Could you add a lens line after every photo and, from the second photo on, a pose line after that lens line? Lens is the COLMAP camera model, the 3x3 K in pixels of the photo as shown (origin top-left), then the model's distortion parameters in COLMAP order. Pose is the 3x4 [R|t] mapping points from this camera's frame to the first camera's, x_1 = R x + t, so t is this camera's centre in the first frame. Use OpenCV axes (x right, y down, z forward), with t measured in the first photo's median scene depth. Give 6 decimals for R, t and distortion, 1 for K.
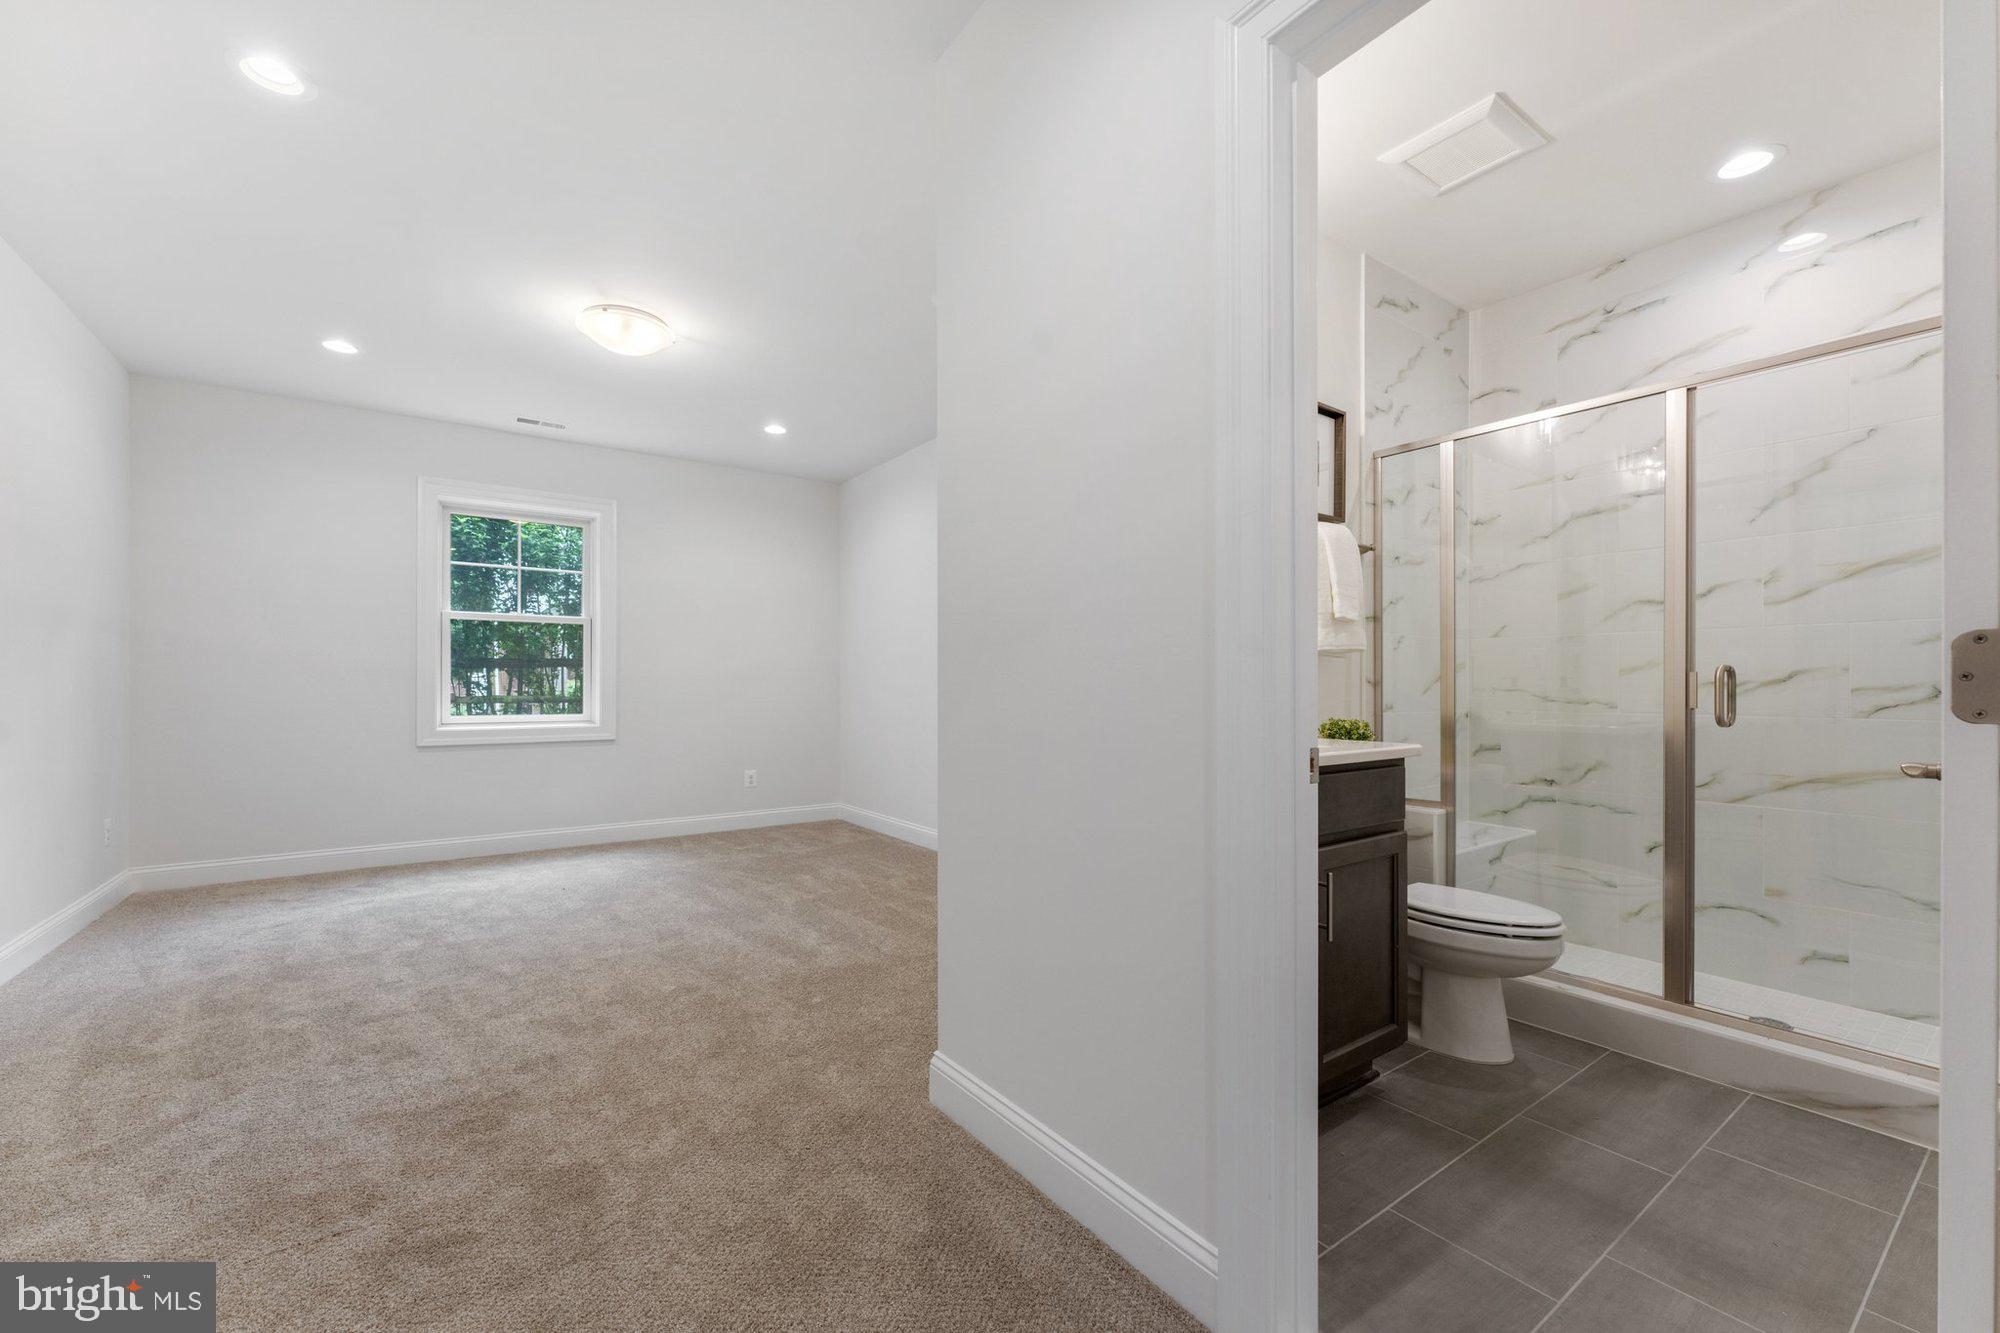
lens RADIAL K [[809.0, 0, 1019.5], [0, 809.0, 674.3], [0, 0, 1]] dist [0.002041, 0.000895]
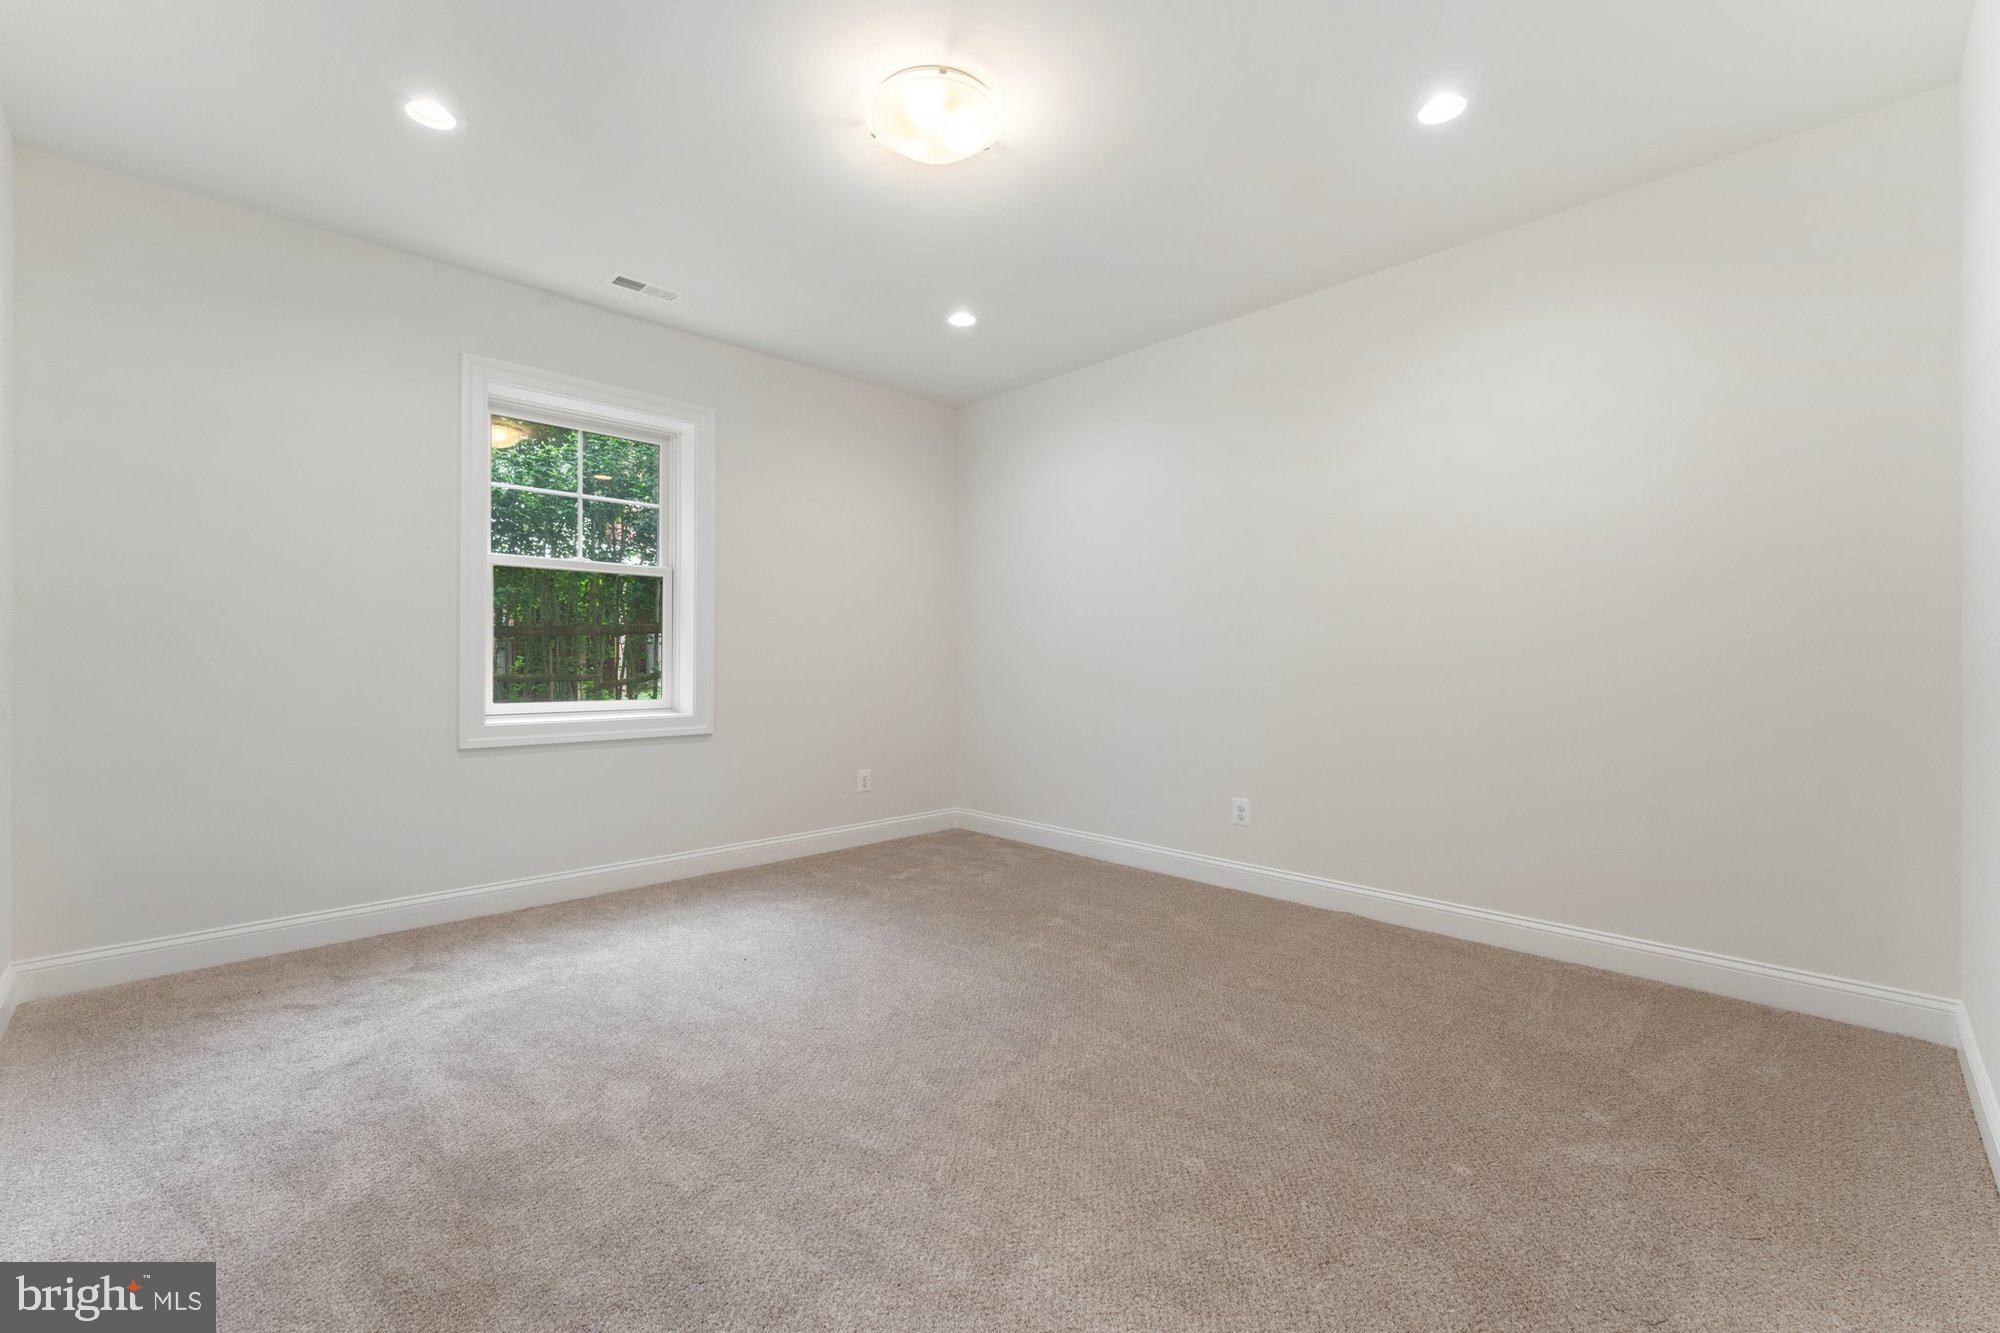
lens RADIAL K [[809.0, 0, 940.8], [0, 809.0, 645.4], [0, 0, 1]] dist [0.002041, 0.000895]
pose [[0.990945, -0.000228, 0.134271, -0.472224], [0.001206, 0.999973, -0.007202, 0.007321], [-0.134266, 0.007299, 0.990919, 0.294198]]
